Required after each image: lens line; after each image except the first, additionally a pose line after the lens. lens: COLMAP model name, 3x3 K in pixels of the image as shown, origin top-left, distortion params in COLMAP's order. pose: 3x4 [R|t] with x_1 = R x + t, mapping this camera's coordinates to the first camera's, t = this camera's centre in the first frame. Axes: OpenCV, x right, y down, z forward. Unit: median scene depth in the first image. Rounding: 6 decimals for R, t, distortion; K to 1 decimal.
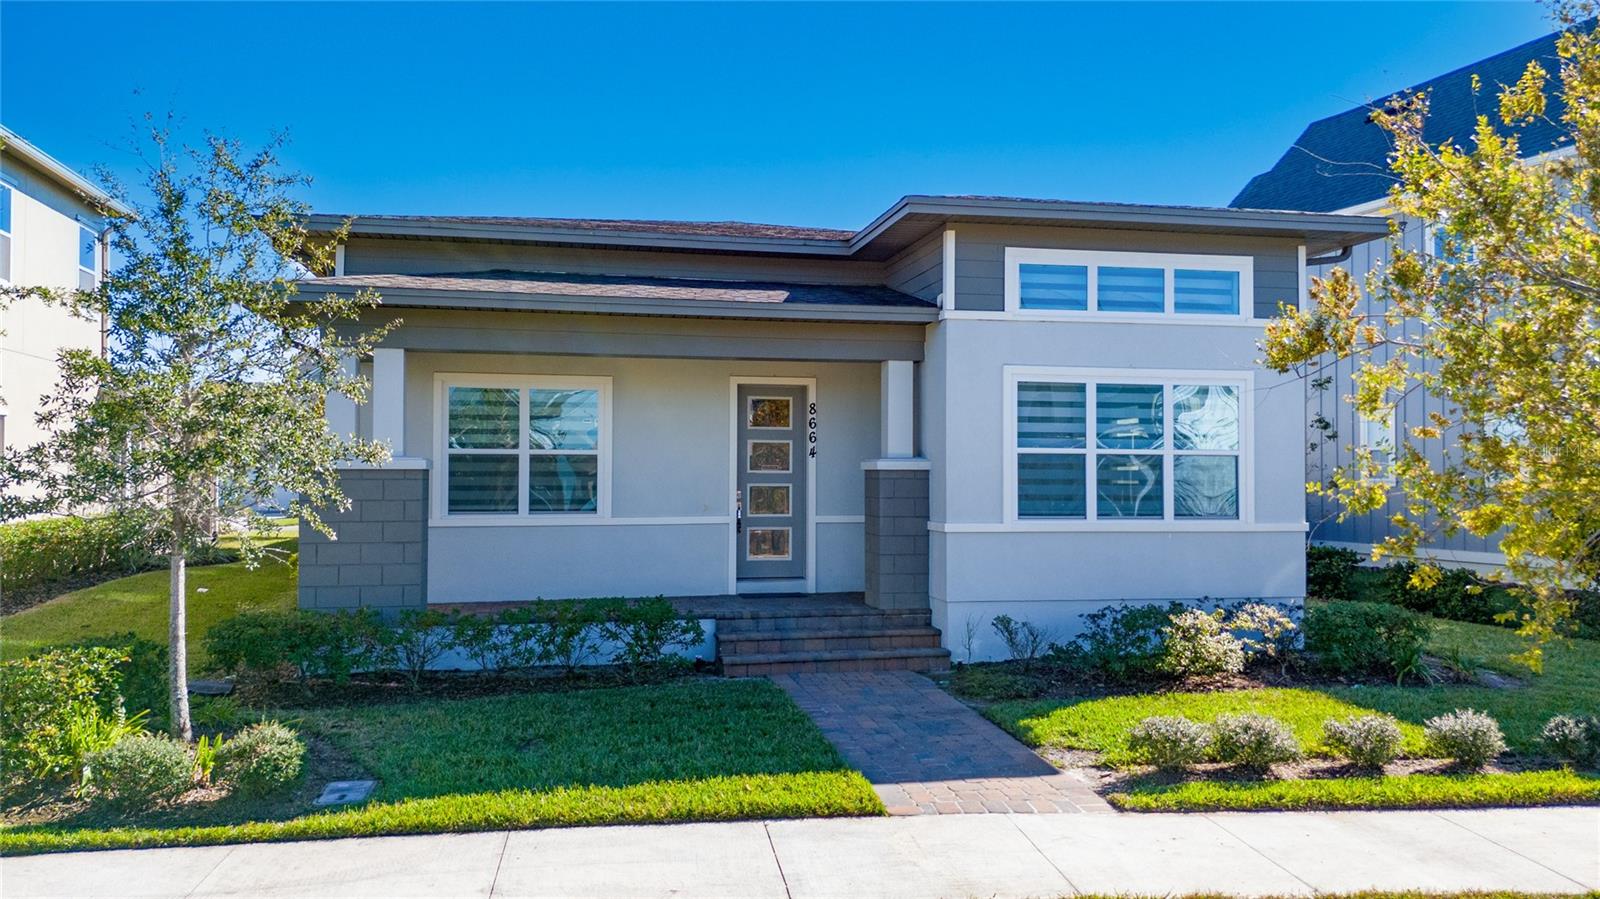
lens RADIAL K [[1181.8, 0, 800.0], [0, 1181.8, 449.5], [0, 0, 1]] dist [0.002173, -0.000392]
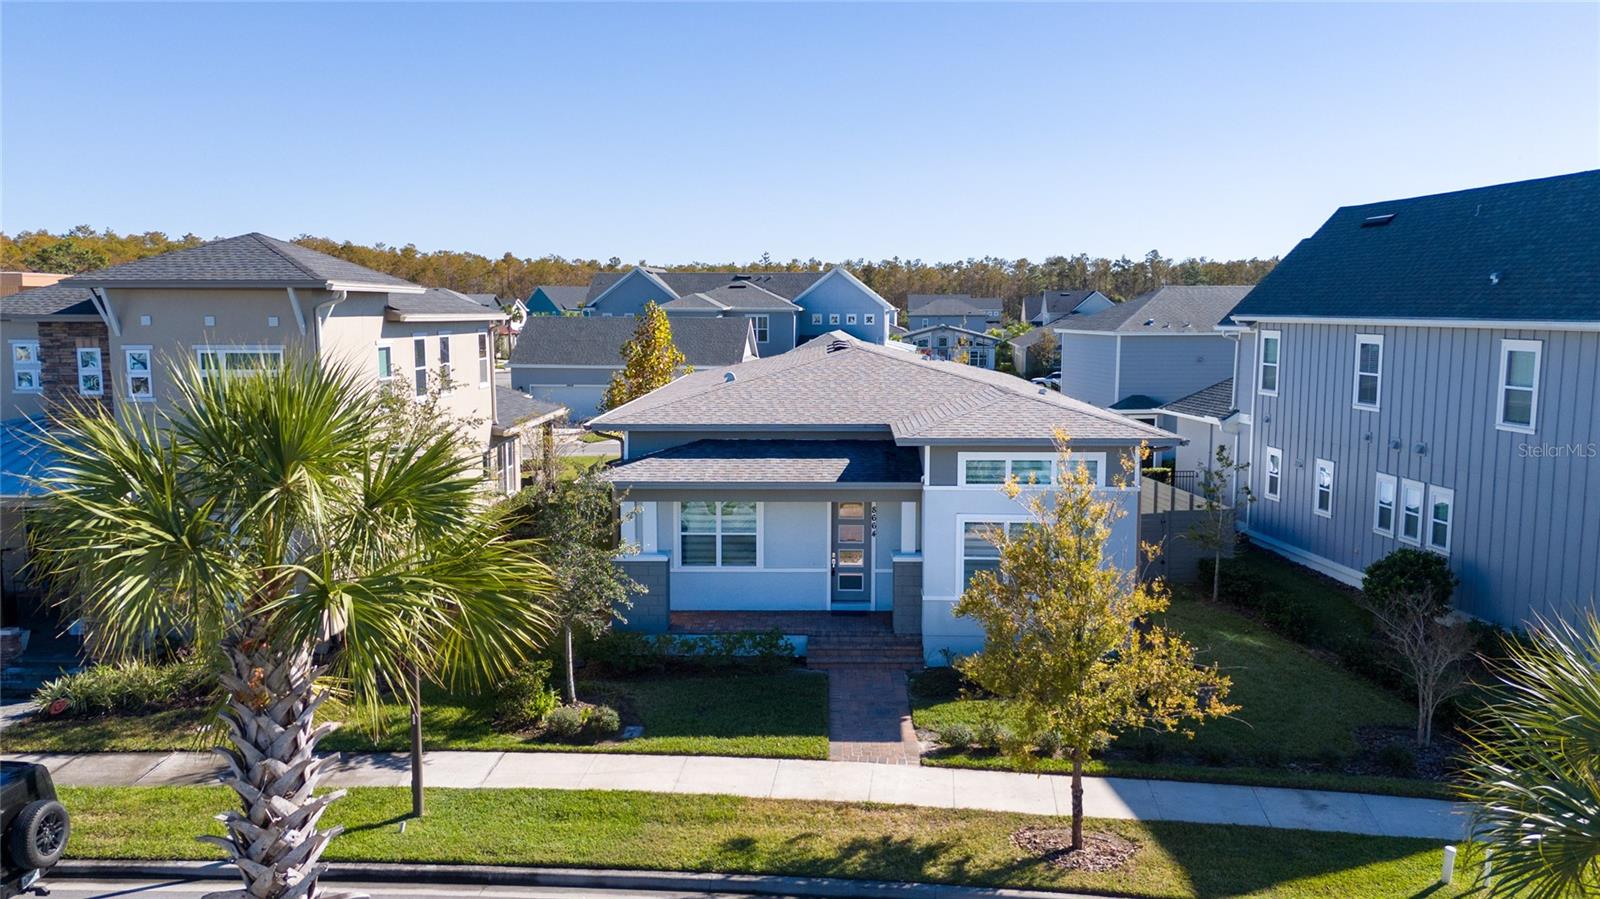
lens RADIAL K [[1183.2, 0, 768.1], [0, 1183.2, 443.2], [0, 0, 1]] dist [0.010194, 0.000274]
pose [[0.967922, 0.019754, -0.250474, 0.358071], [0.014726, 0.990730, 0.135042, -0.449969], [0.250820, -0.134398, 0.958659, -0.880890]]
